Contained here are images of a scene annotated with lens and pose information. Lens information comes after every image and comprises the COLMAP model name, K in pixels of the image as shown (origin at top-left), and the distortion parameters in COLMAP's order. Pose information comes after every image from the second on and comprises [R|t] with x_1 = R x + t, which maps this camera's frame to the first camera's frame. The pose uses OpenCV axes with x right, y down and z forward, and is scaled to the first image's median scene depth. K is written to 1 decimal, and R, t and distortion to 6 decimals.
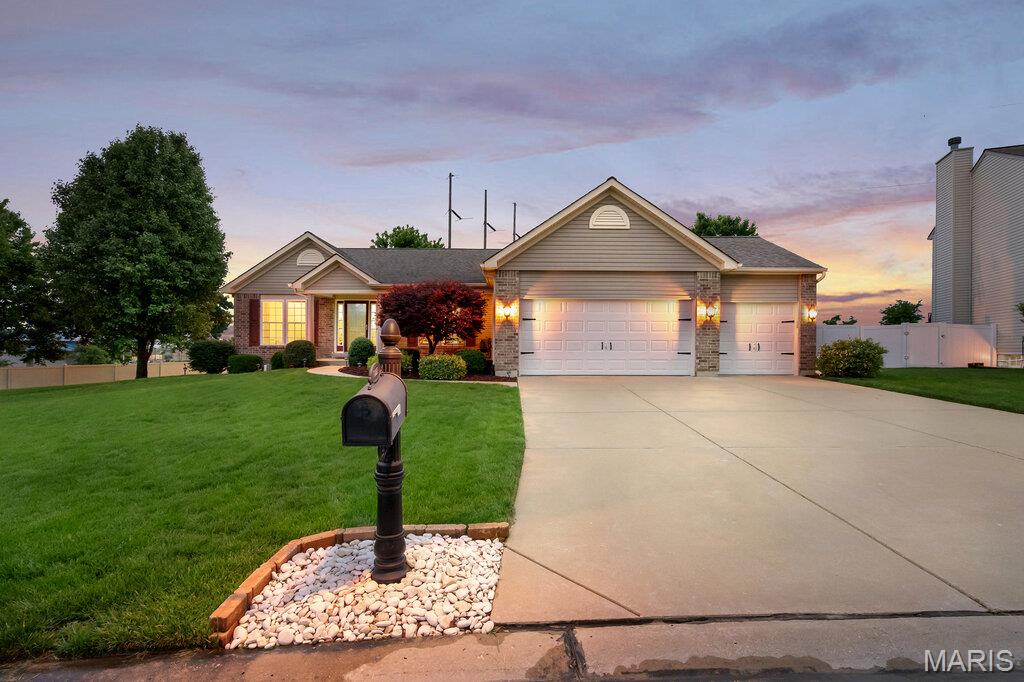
lens RADIAL K [[464.5, 0, 509.9], [0, 464.5, 344.6], [0, 0, 1]] dist [-0.011693, 0.000277]
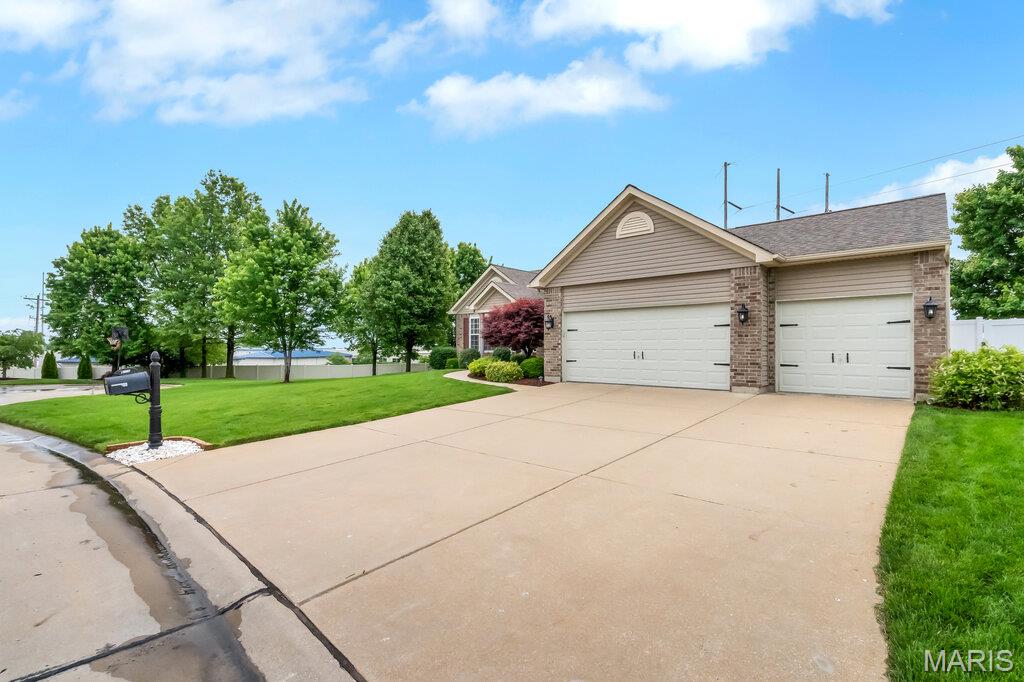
lens RADIAL K [[464.5, 0, 504.9], [0, 464.5, 339.4], [0, 0, 1]] dist [-0.011693, 0.000277]
pose [[0.731028, -0.013515, -0.682214, 0.646129], [0.004812, 0.999881, -0.014652, -0.016309], [0.682331, 0.007428, 0.731006, 0.090692]]
